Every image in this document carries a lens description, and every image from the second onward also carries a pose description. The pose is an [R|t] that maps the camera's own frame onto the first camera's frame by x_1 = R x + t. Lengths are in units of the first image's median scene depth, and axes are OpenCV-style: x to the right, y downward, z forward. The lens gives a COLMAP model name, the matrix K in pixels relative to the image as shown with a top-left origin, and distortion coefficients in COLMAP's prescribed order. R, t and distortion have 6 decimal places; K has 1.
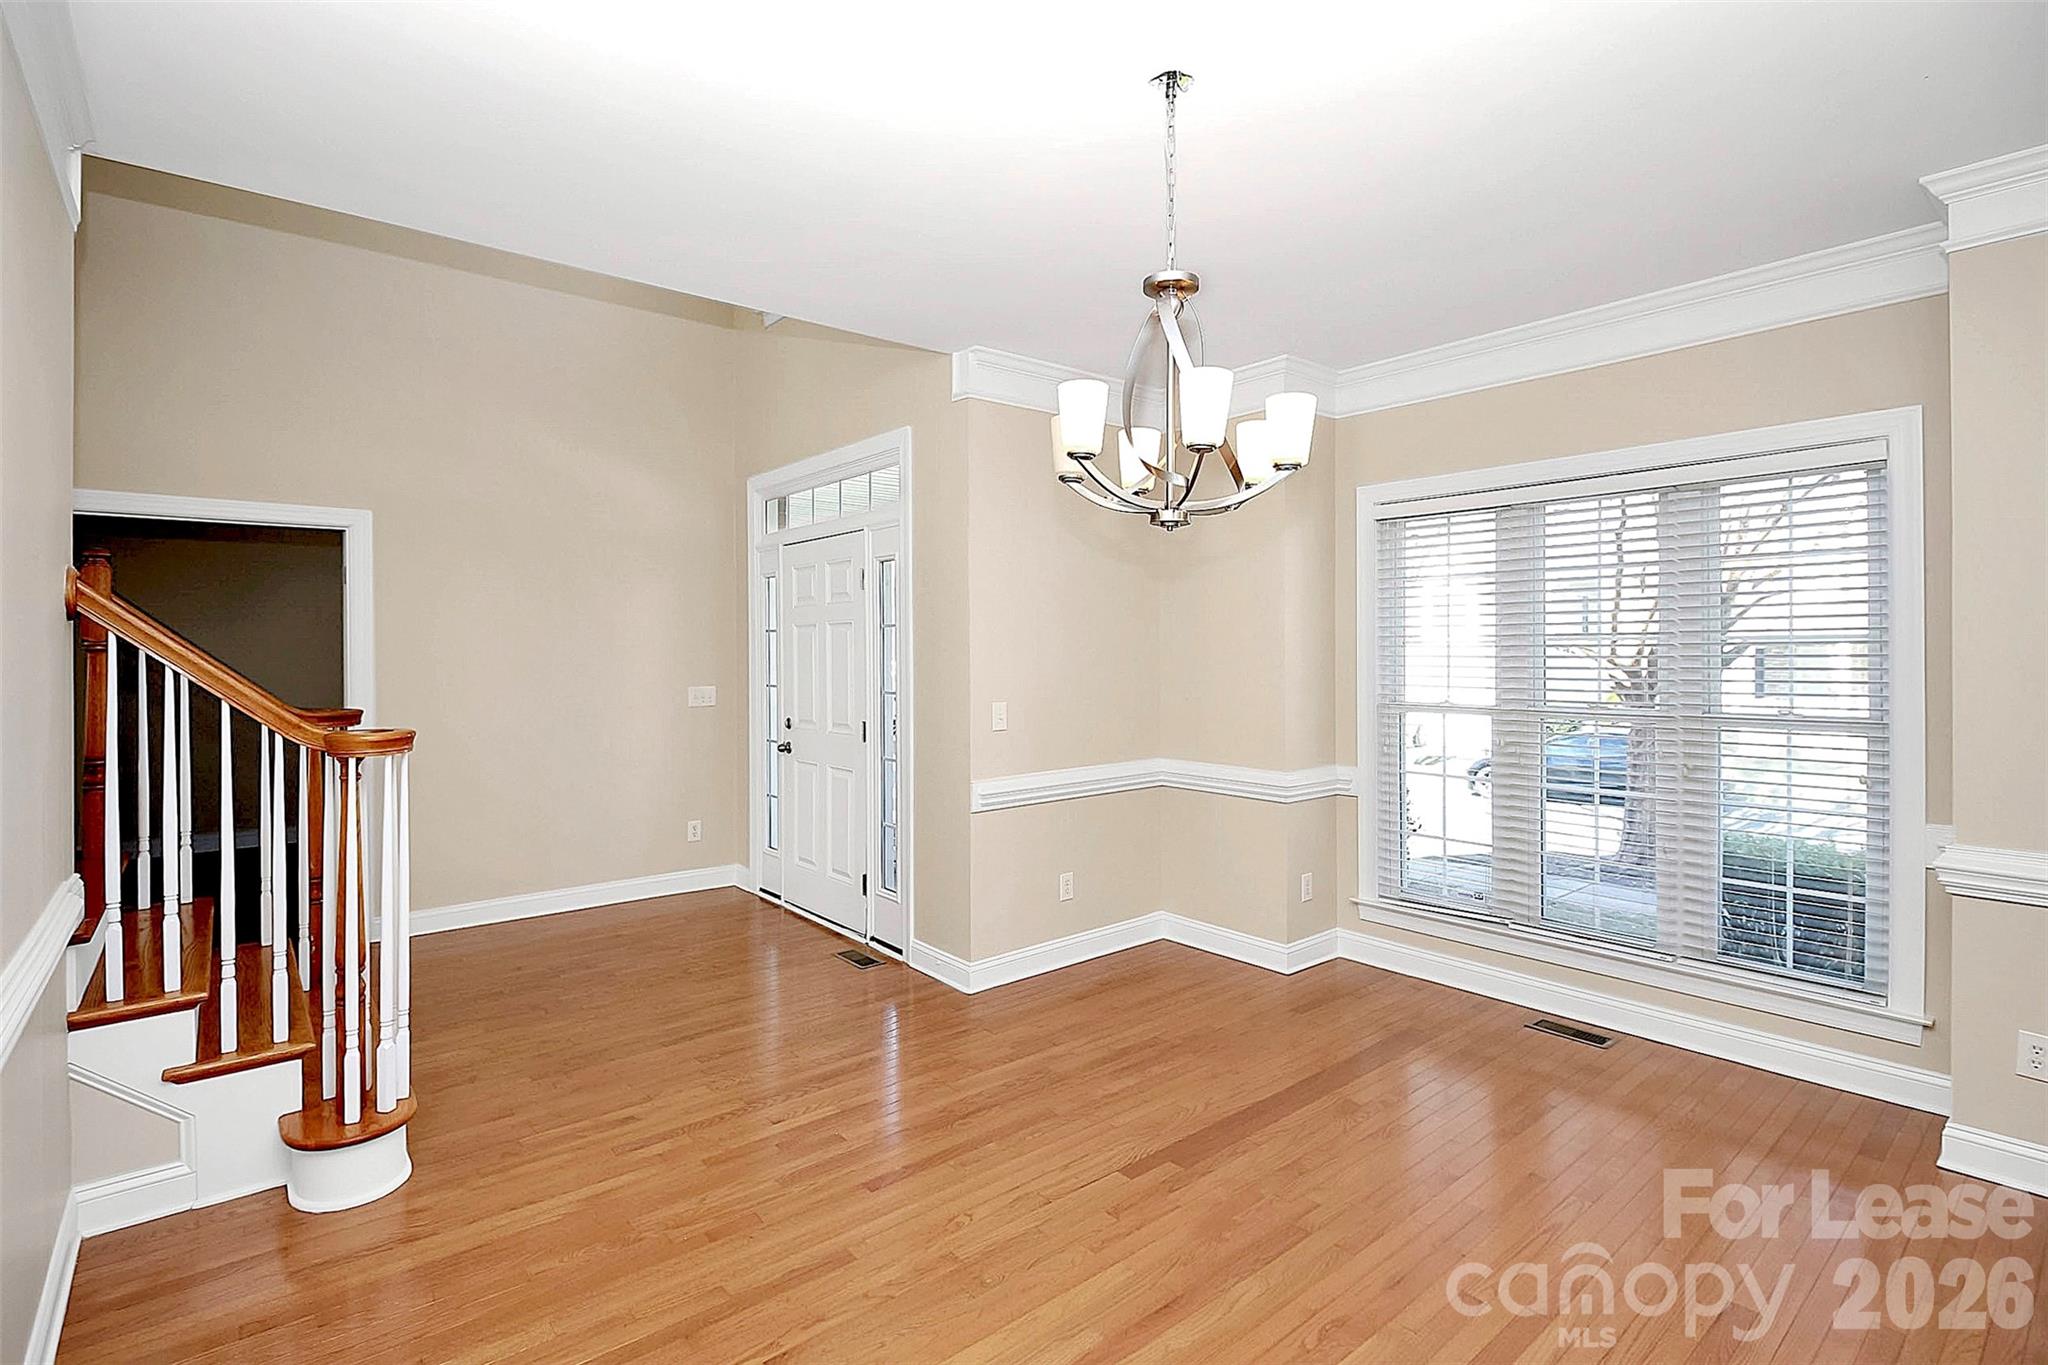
lens RADIAL K [[979.3, 0, 1016.9], [0, 979.3, 659.5], [0, 0, 1]] dist [0.000421, -0.009138]
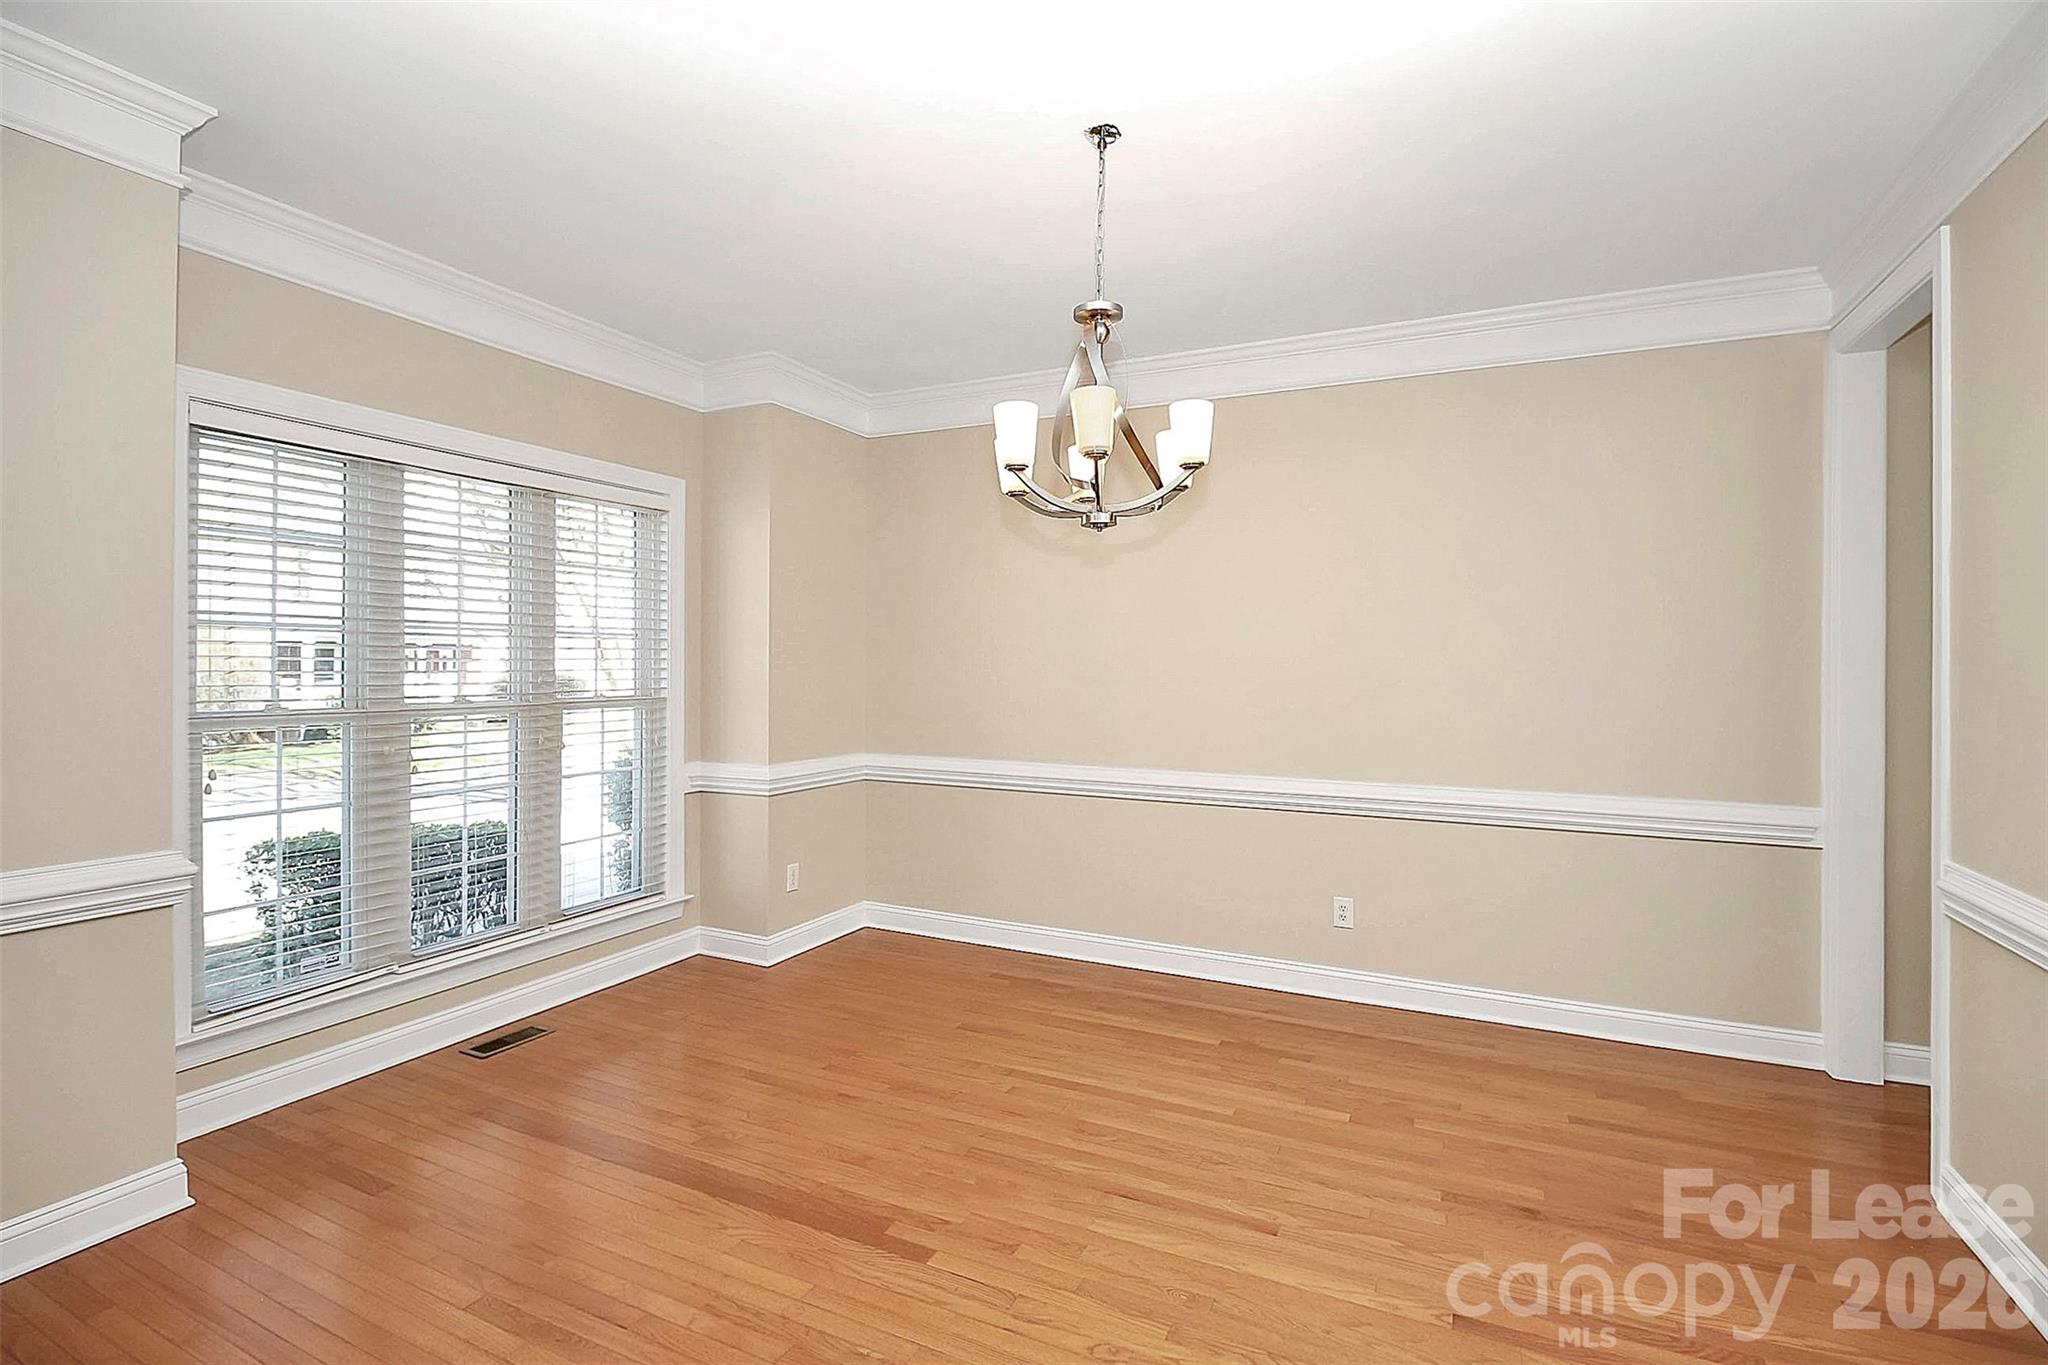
lens RADIAL K [[954.6, 0, 1021.8], [0, 954.6, 667.7], [0, 0, 1]] dist [0.002995, -0.010637]
pose [[-0.408687, -0.001870, 0.912673, -0.583440], [0.004396, 0.999982, 0.004018, 0.020589], [-0.912664, 0.005654, -0.408672, 1.109889]]
